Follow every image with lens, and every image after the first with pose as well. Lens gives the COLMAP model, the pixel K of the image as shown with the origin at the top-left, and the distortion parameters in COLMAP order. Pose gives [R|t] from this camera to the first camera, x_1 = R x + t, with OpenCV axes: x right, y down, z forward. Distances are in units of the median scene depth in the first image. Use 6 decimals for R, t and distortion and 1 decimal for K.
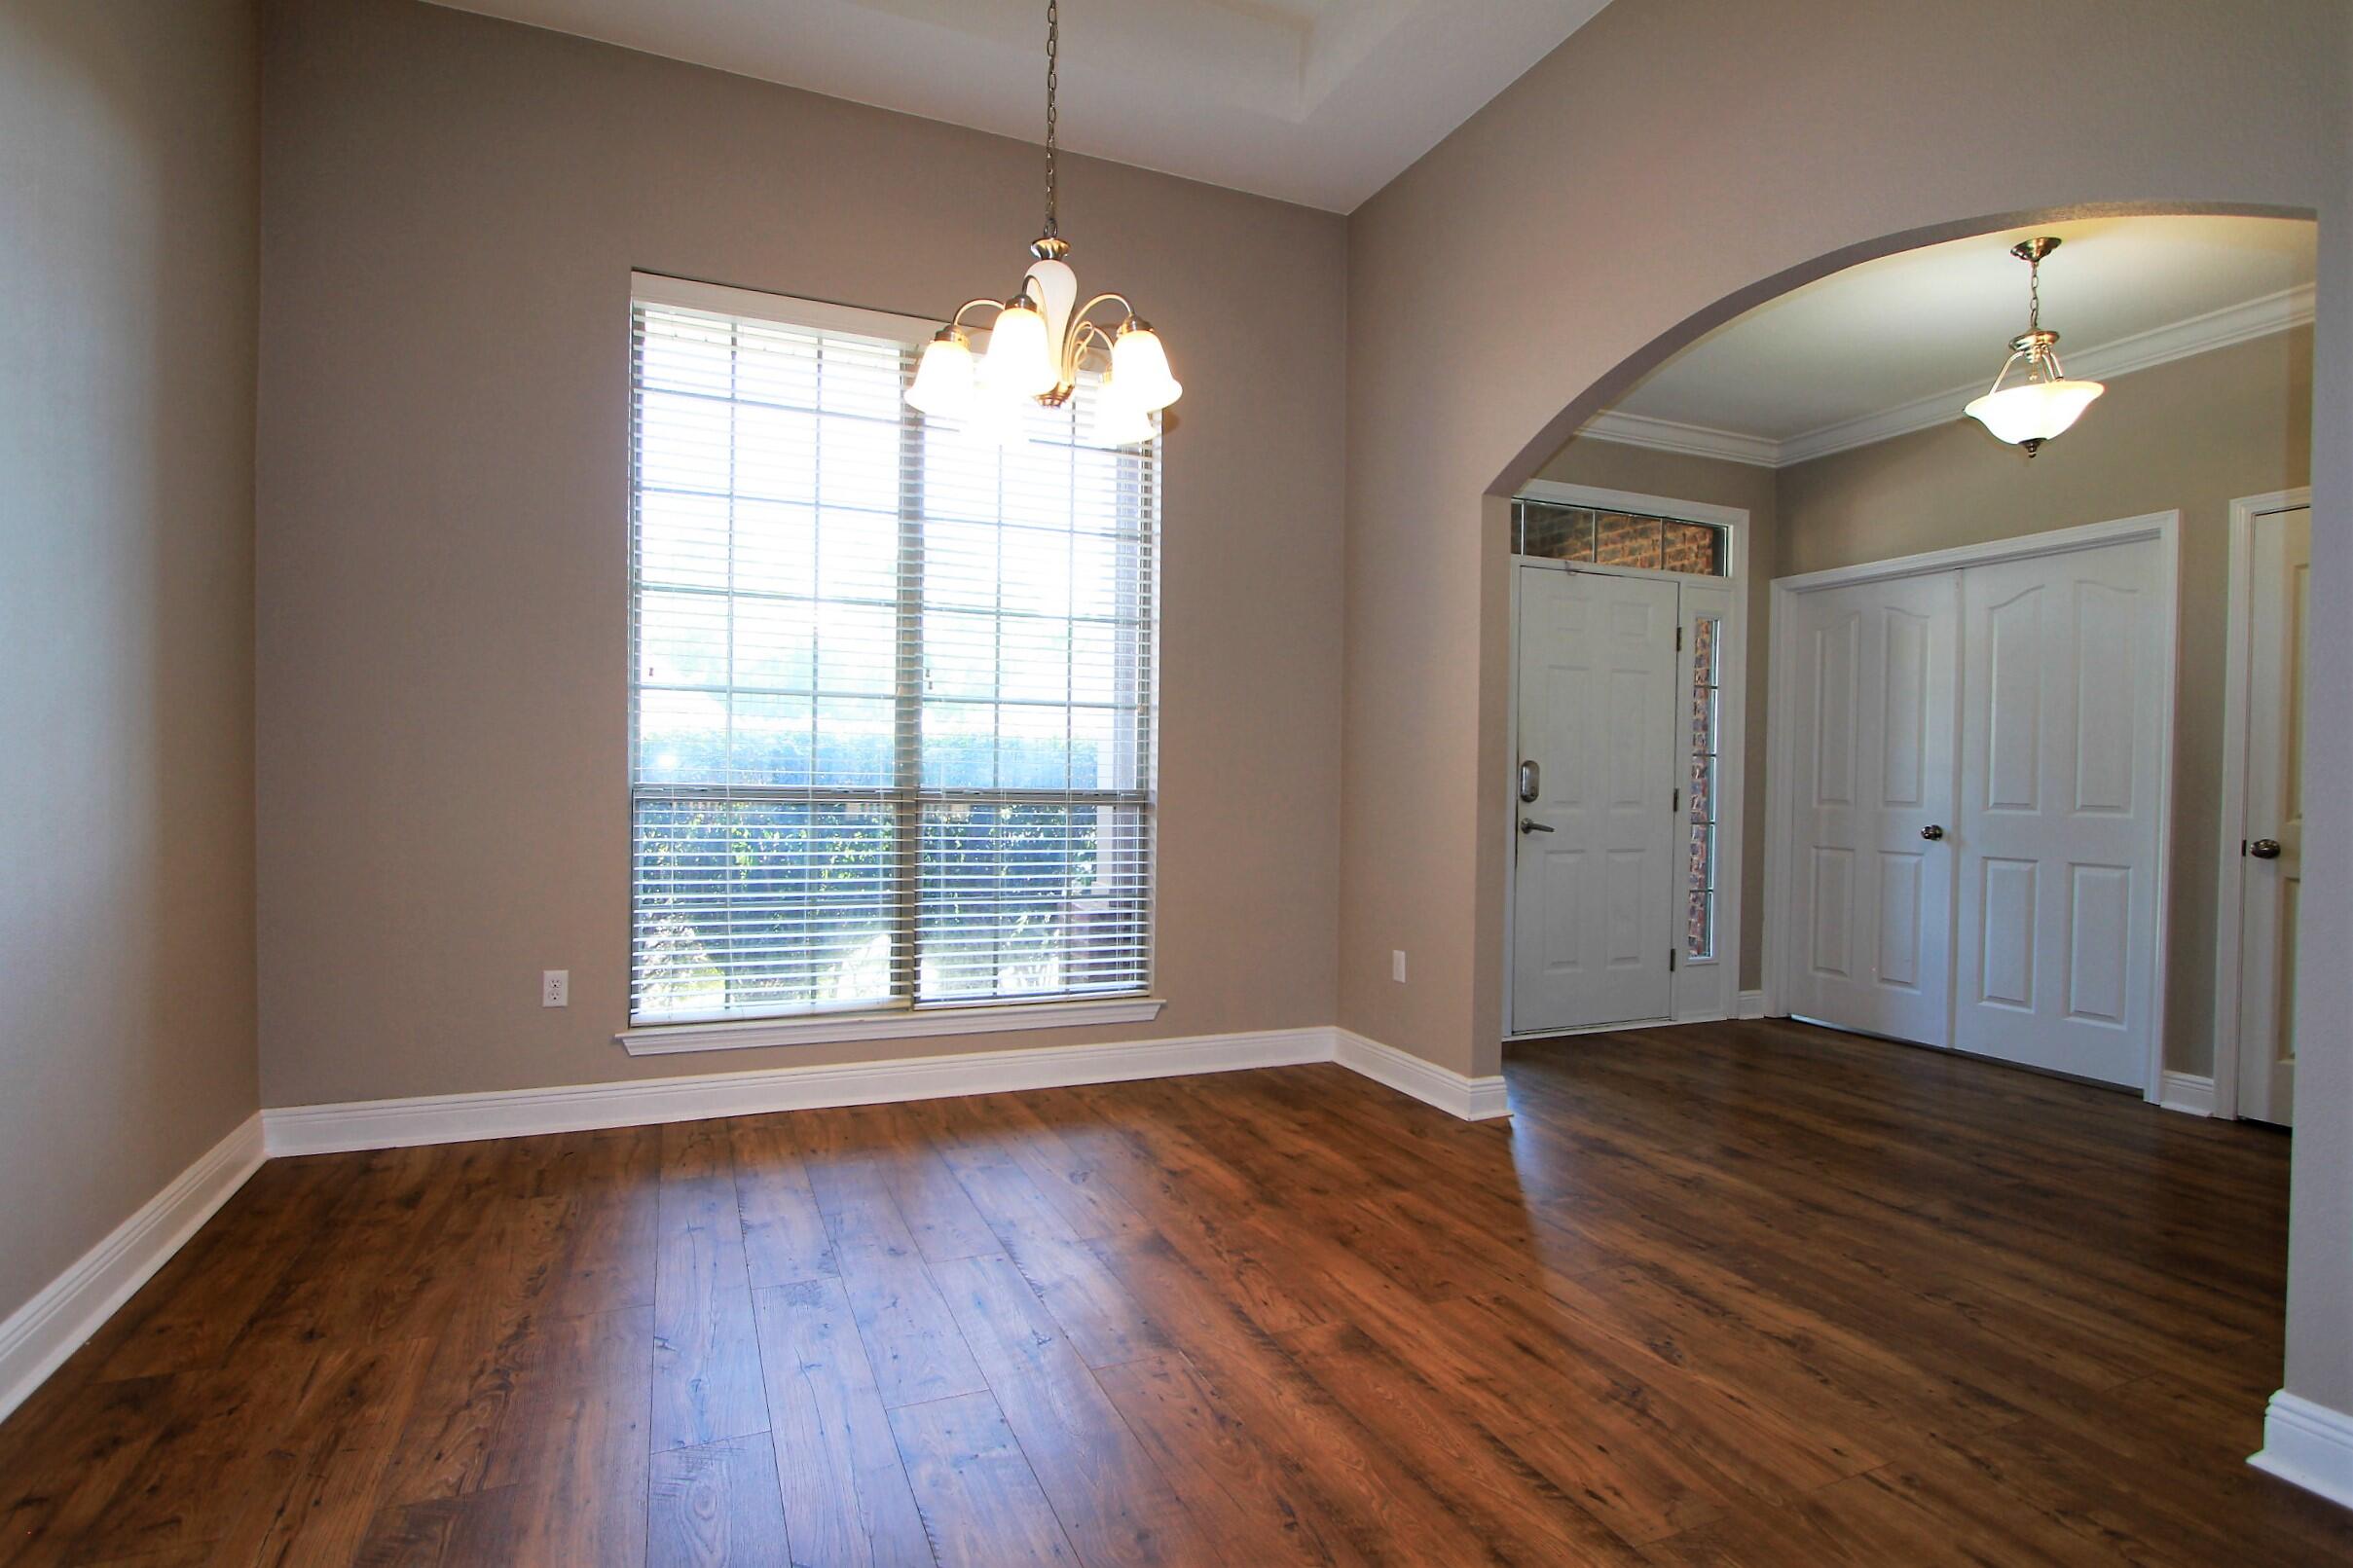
lens RADIAL K [[1137.6, 0, 1171.1], [0, 1137.6, 785.4], [0, 0, 1]] dist [-0.024410, 0.000100]
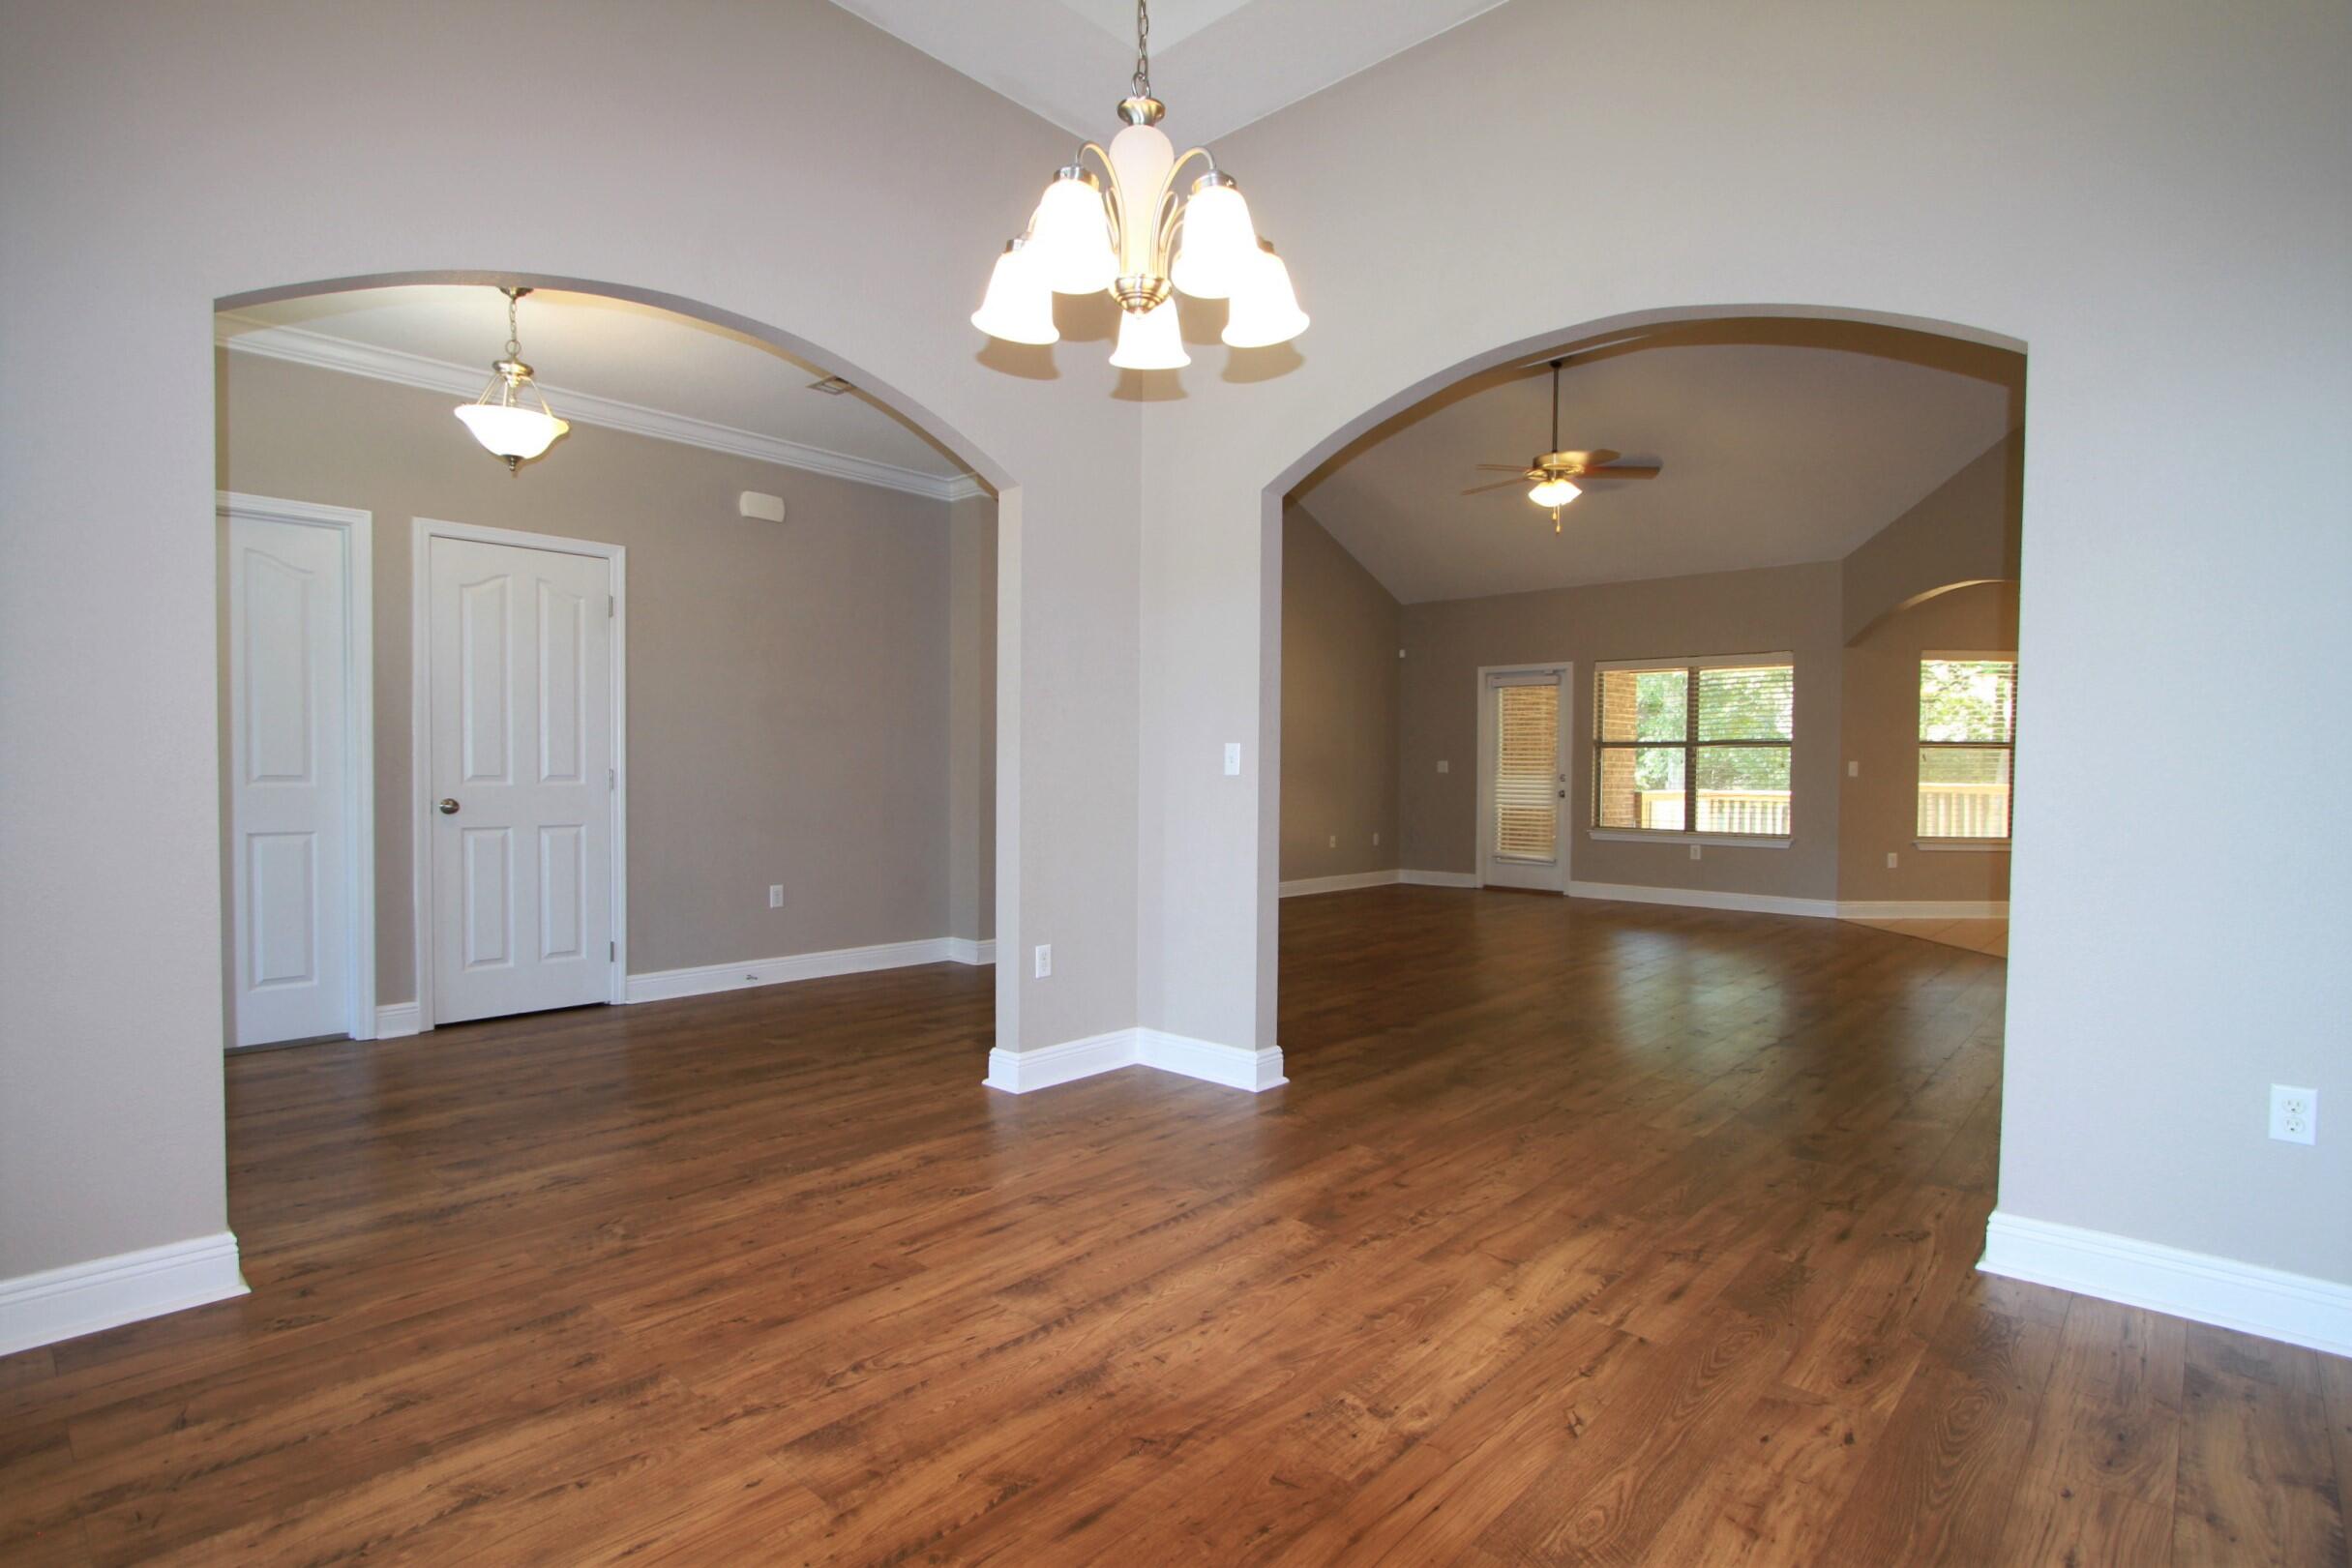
lens RADIAL K [[1137.1, 0, 1170.6], [0, 1137.1, 785.4], [0, 0, 1]] dist [-0.024410, 0.000100]
pose [[-0.388218, -0.035025, 0.920902, -0.730089], [-0.003550, 0.999327, 0.036511, -0.022360], [-0.921561, 0.010905, -0.388081, 1.086297]]
